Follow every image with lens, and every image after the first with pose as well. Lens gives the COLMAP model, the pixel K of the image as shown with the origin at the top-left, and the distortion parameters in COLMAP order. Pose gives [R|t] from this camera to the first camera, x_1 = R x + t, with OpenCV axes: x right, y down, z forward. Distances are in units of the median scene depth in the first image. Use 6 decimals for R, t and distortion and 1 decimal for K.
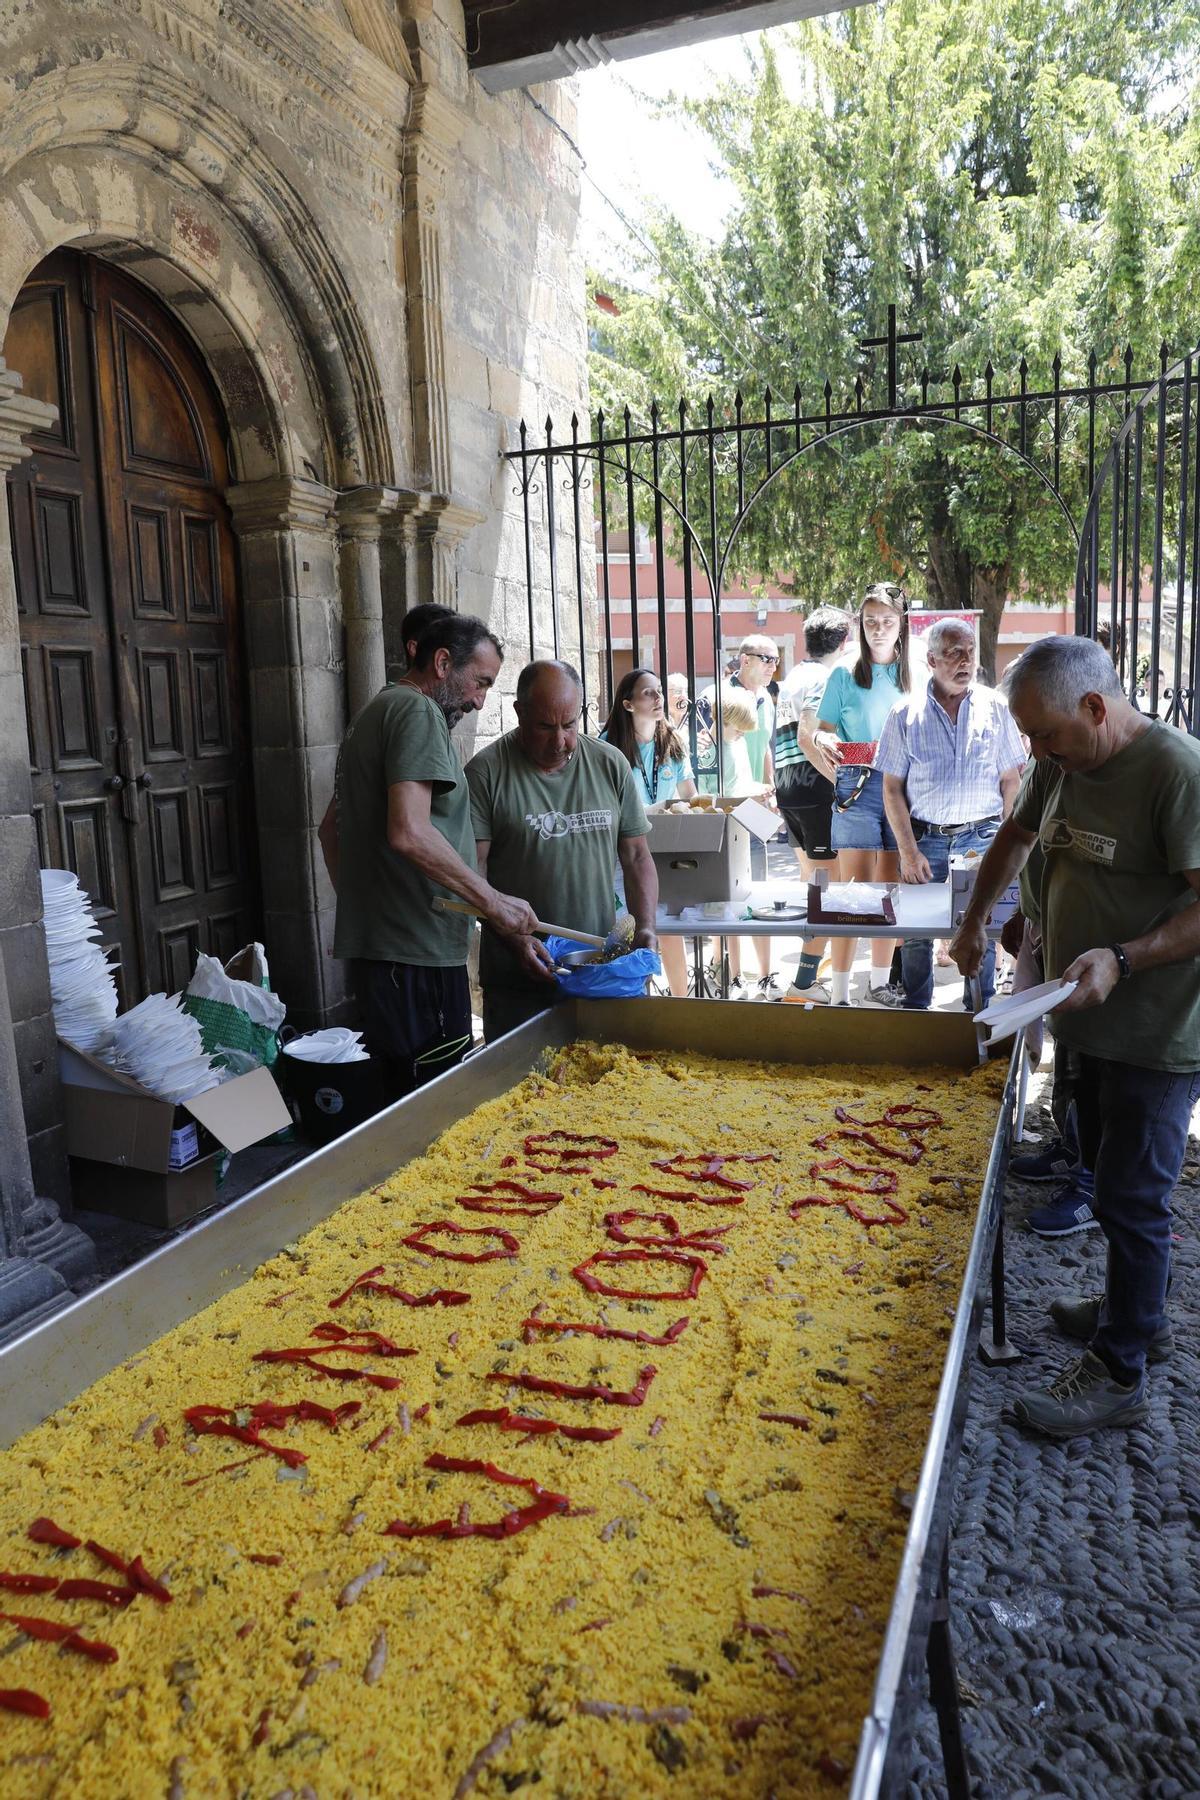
lens RADIAL K [[1251.1, 0, 611.9], [0, 1251.1, 908.8], [0, 0, 1]] dist [-0.098713, 0.088008]
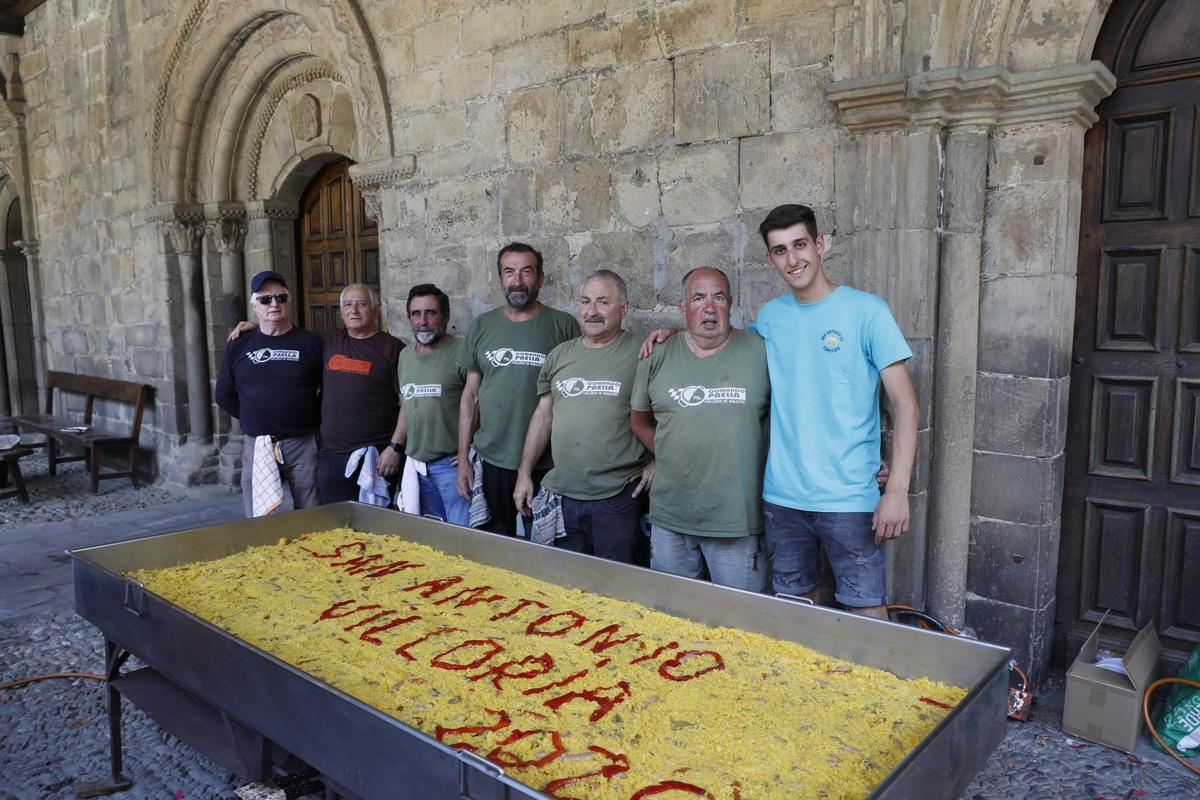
lens RADIAL K [[930.9, 0, 585.7], [0, 930.9, 395.5], [0, 0, 1]] dist [-0.097007, 0.135548]
pose [[-0.375964, 0.138314, -0.916253, 0.517651], [-0.128314, 0.971500, 0.199305, -0.158127], [0.917707, 0.192499, -0.347501, 0.725469]]
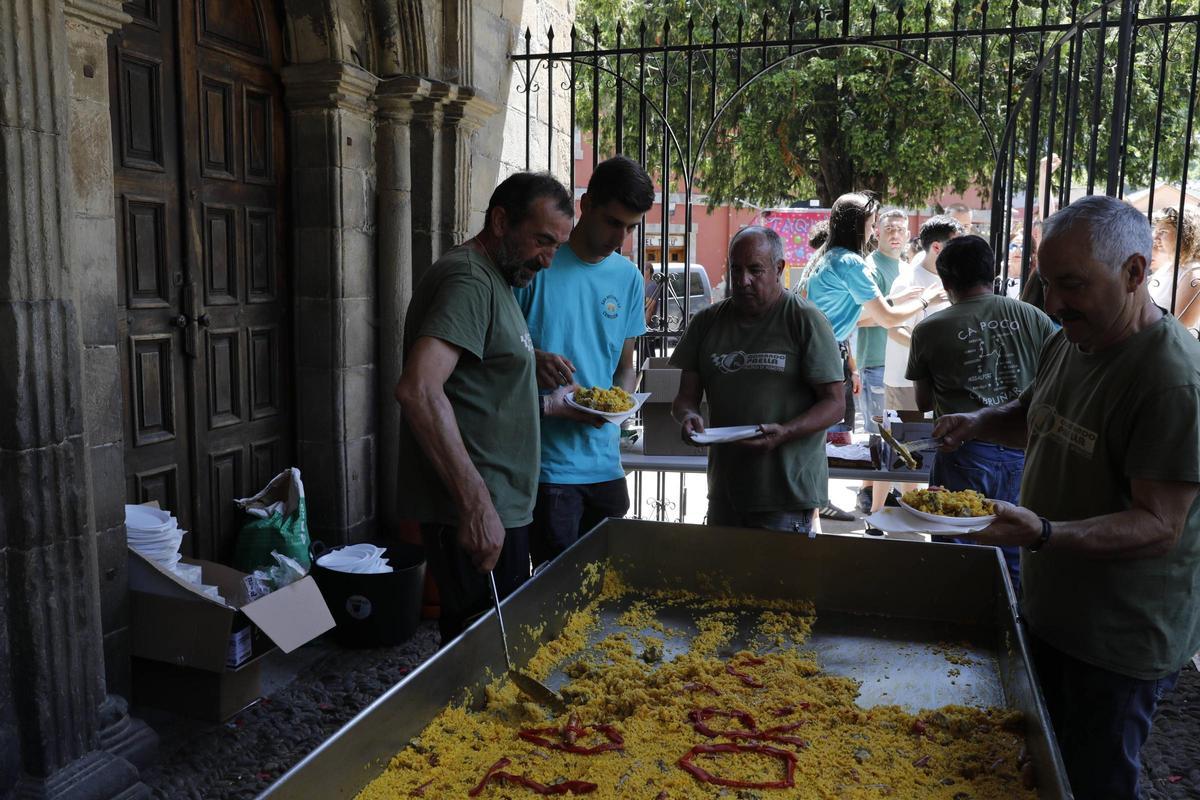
lens RADIAL K [[1048.2, 0, 605.7], [0, 1048.2, 415.0], [0, 0, 1]] dist [-0.037837, 0.094036]
pose [[0.995921, 0.032296, 0.084253, -0.090490], [-0.029459, 0.998964, -0.034692, 0.004633], [-0.085286, 0.032069, 0.995840, 0.021012]]
